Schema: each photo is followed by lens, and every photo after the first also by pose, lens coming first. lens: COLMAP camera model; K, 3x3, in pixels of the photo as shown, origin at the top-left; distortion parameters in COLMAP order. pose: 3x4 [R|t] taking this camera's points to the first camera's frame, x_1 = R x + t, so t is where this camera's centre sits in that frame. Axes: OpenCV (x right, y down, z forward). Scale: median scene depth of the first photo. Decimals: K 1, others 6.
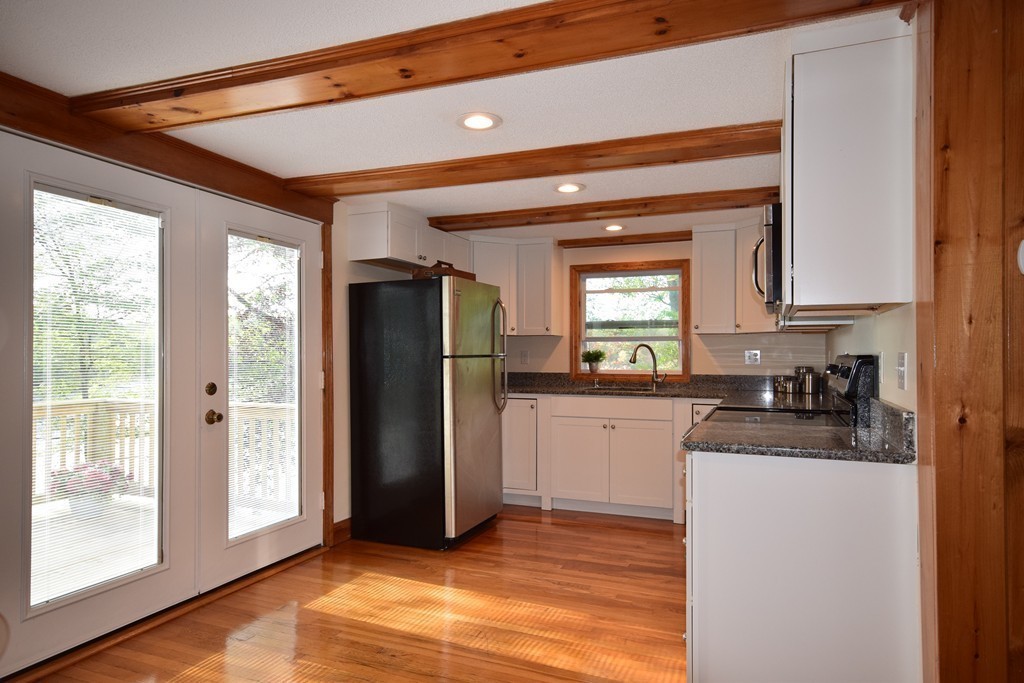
lens RADIAL K [[619.2, 0, 512.0], [0, 619.2, 341.5], [0, 0, 1]] dist [0.018114, 0.001797]
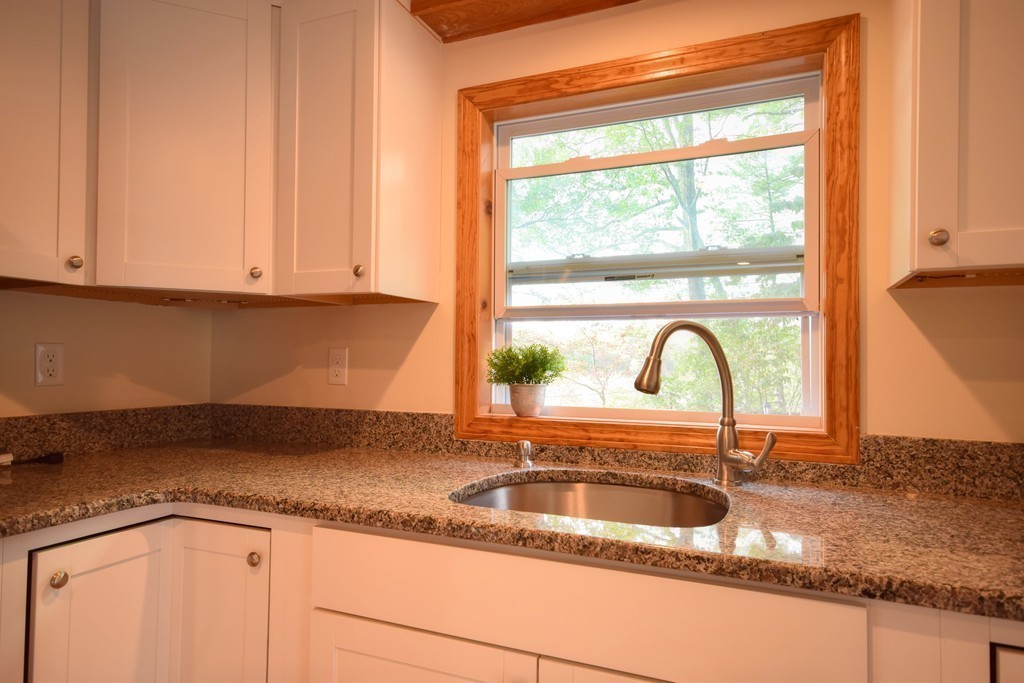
lens RADIAL K [[619.2, 0, 512.0], [0, 619.2, 341.5], [0, 0, 1]] dist [0.018114, 0.001797]
pose [[0.999734, 0.009224, -0.021141, 0.134602], [-0.009467, 0.999890, -0.011429, 0.015734], [0.021033, 0.011626, 0.999711, 0.693500]]
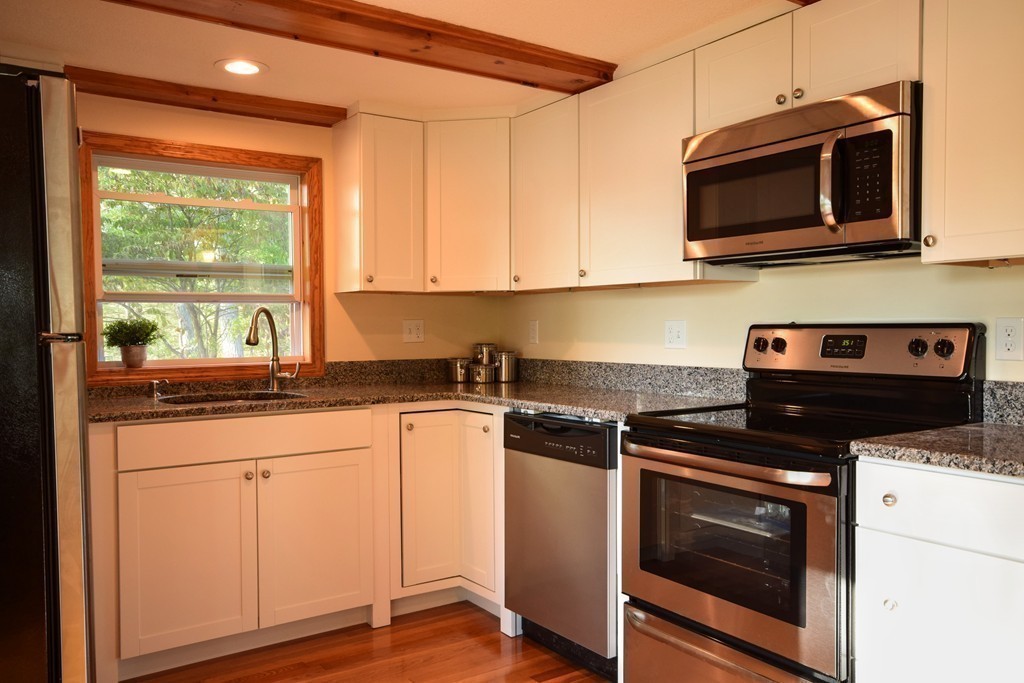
lens RADIAL K [[856.3, 0, 519.0], [0, 856.3, 341.3], [0, 0, 1]] dist [0.005164, 0.045218]
pose [[0.543602, -0.021345, 0.839072, -0.265014], [-0.007936, 0.999501, 0.030568, 0.007892], [-0.839306, -0.023276, 0.543161, 0.404685]]
